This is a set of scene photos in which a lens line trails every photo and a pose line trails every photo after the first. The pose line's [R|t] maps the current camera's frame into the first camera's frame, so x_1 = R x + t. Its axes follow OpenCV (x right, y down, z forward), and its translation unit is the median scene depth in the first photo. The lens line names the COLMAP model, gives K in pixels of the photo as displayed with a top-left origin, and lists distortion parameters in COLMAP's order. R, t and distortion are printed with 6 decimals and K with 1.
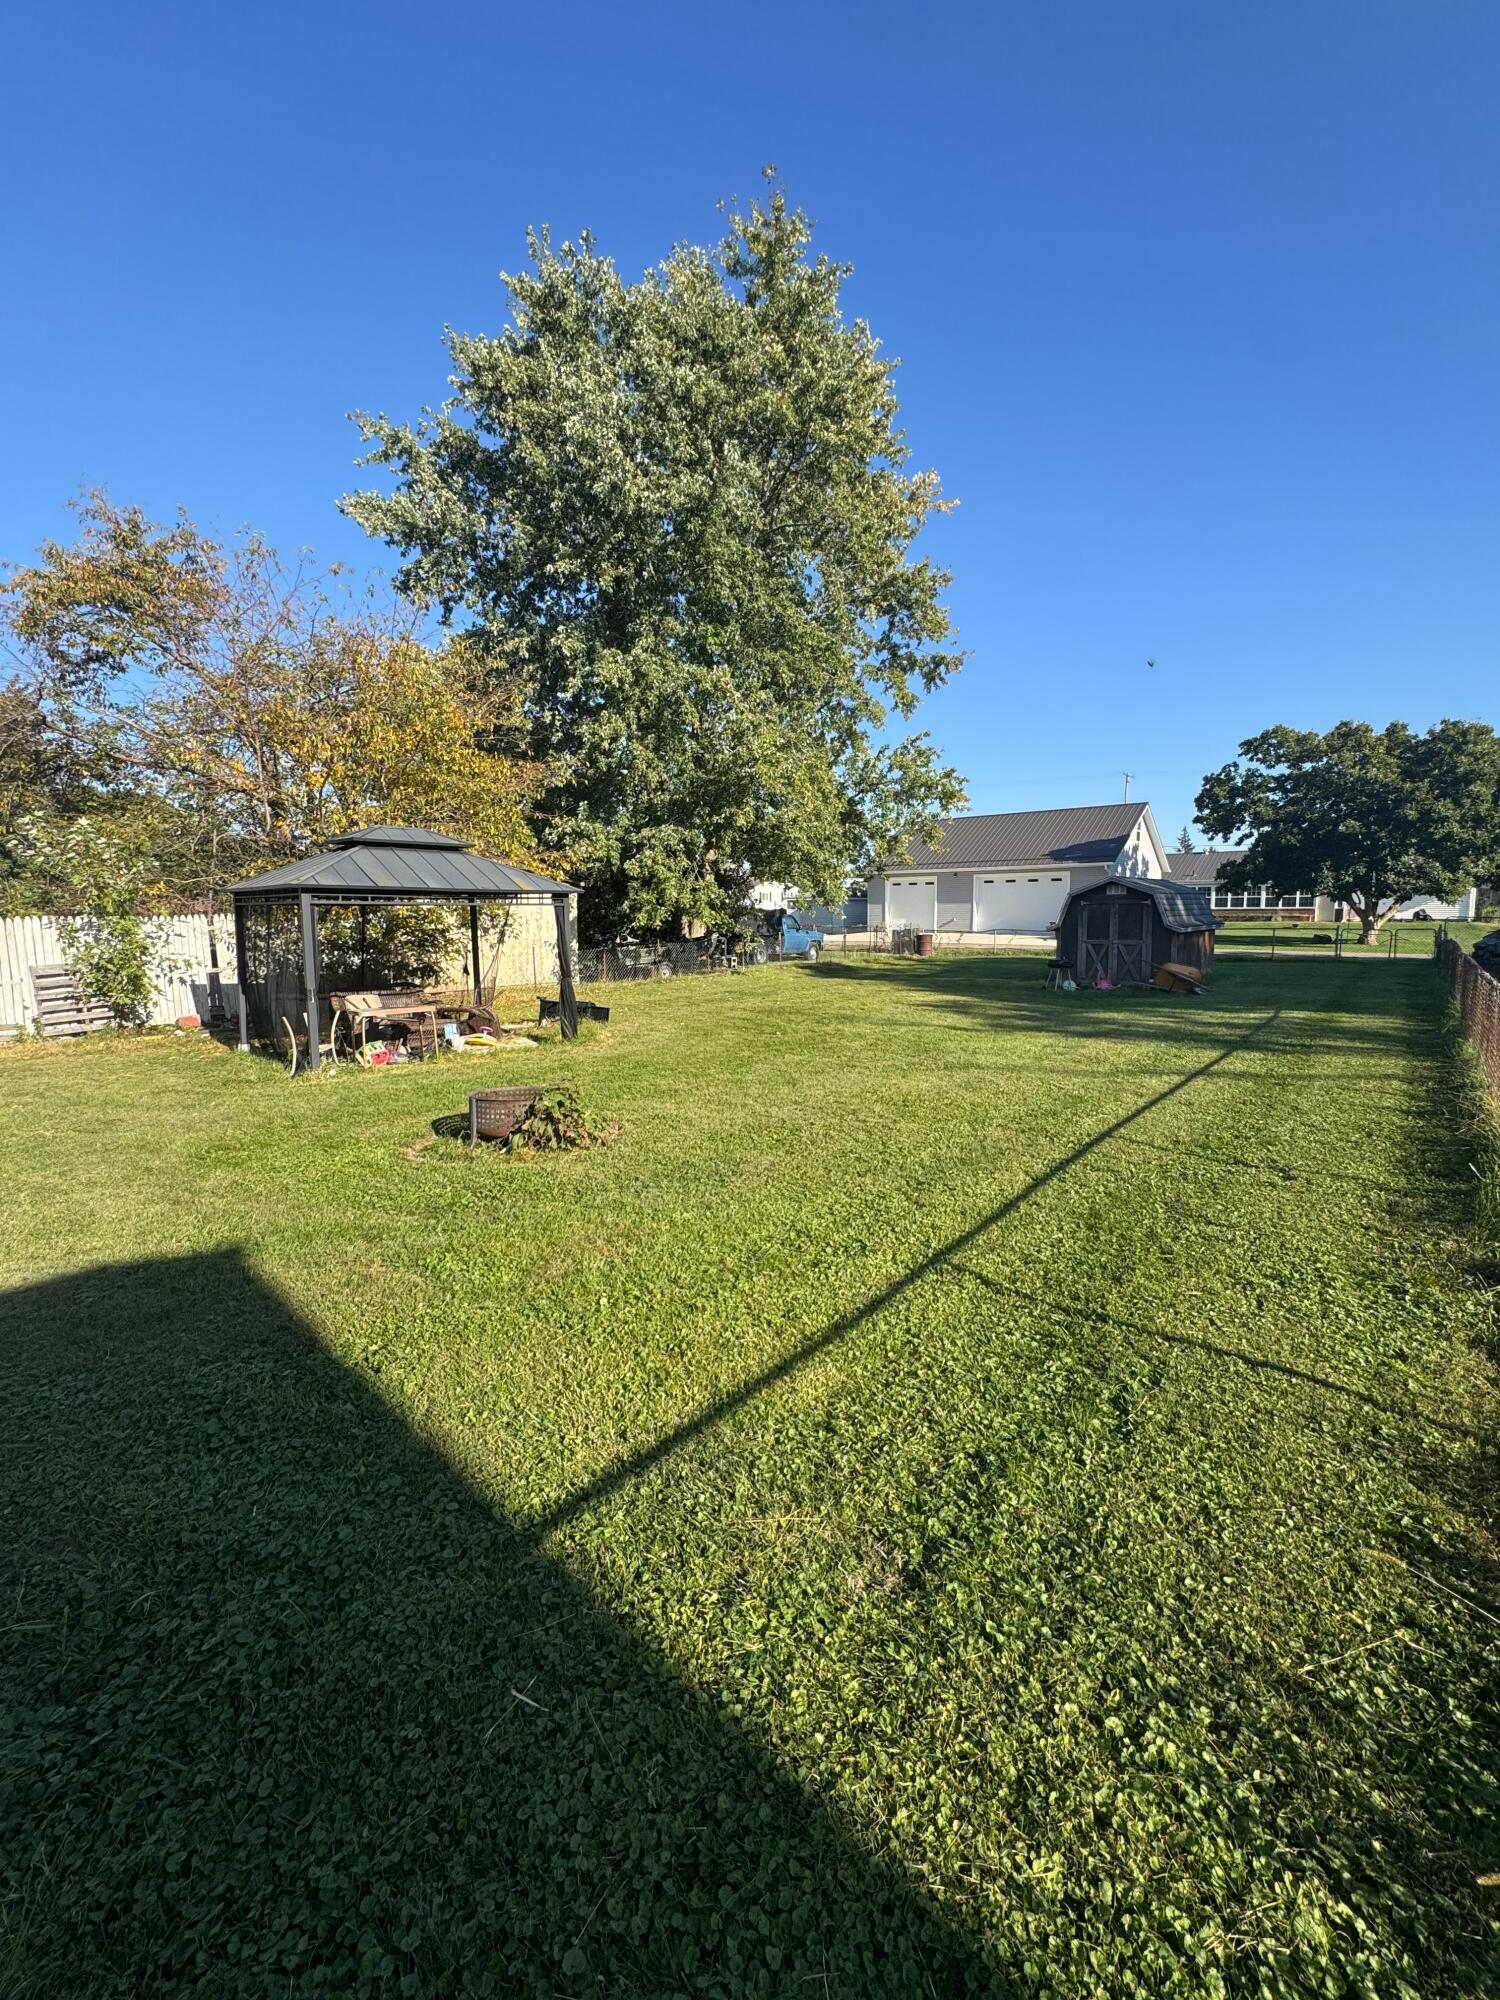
lens RADIAL K [[797.2, 0, 750.0], [0, 797.2, 1000.0], [0, 0, 1]] dist [0.000954, 0.000039]
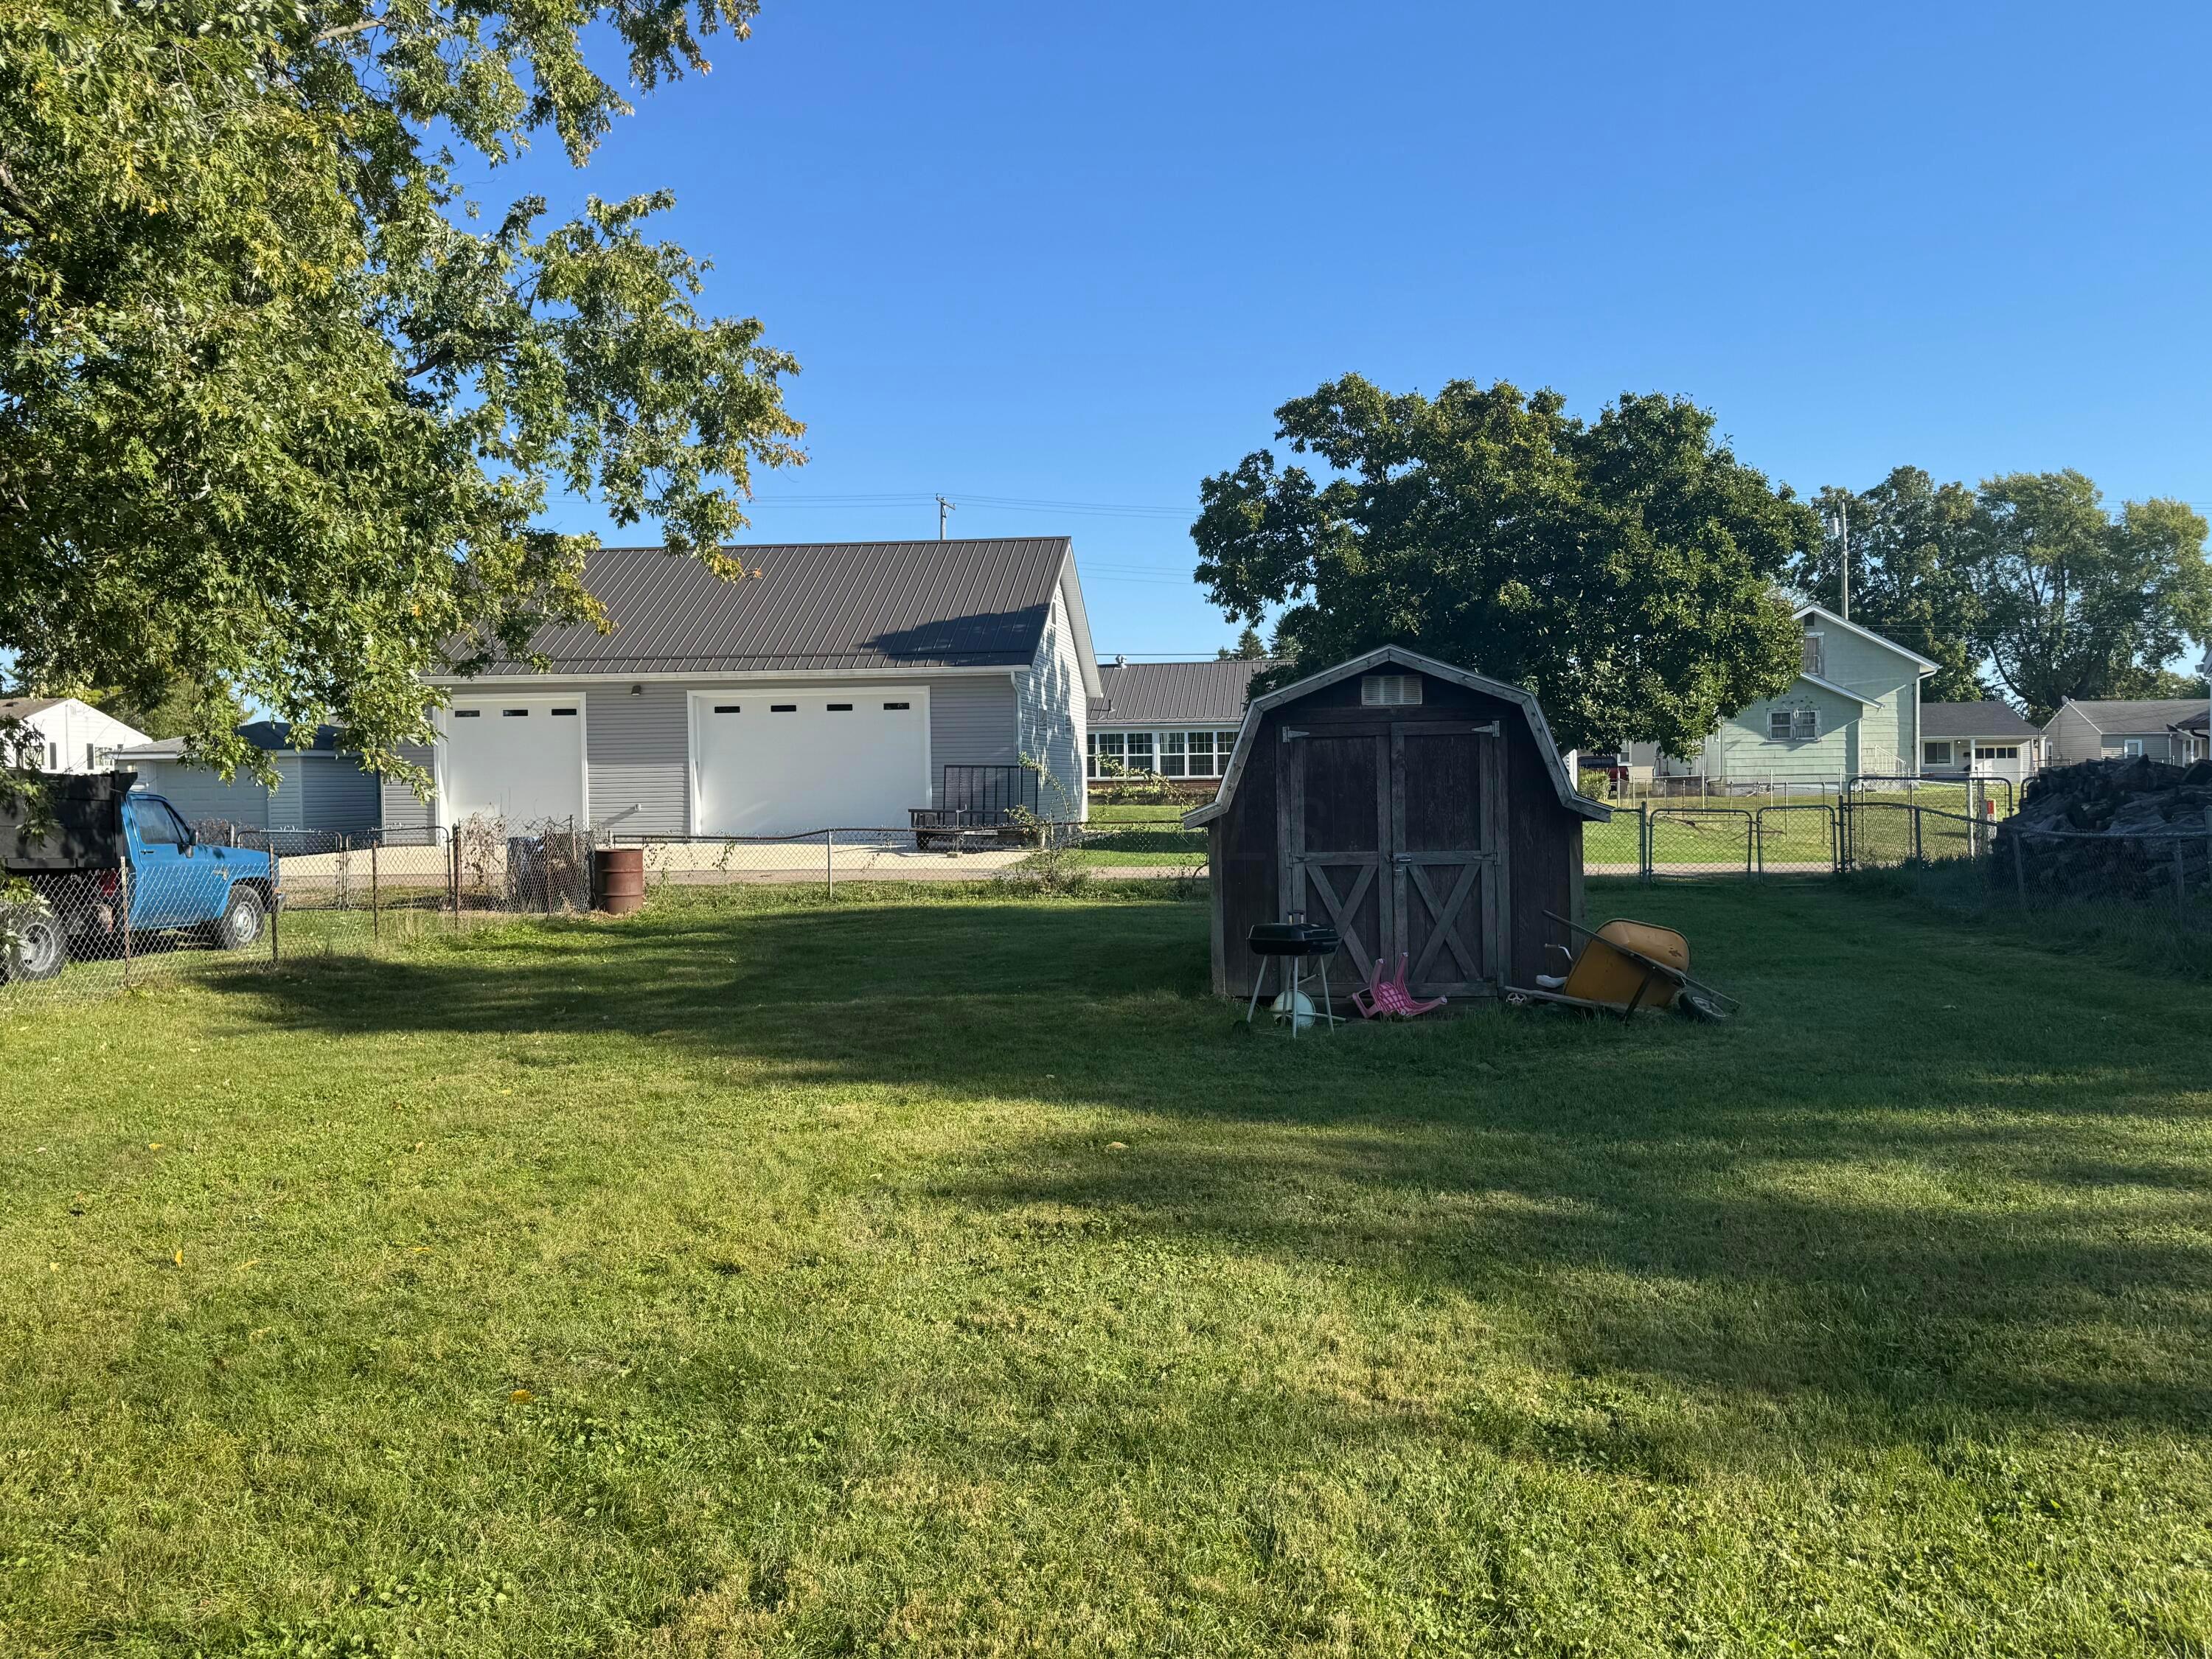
lens RADIAL K [[1799.6, 0, 1107.3], [0, 1799.6, 784.9], [0, 0, 1]] dist [0.290120, -0.604178]
pose [[0.858054, -0.006394, 0.513520, 0.001084], [0.065149, 0.993199, -0.096491, -0.021963], [-0.509411, 0.116250, 0.852635, 0.246130]]
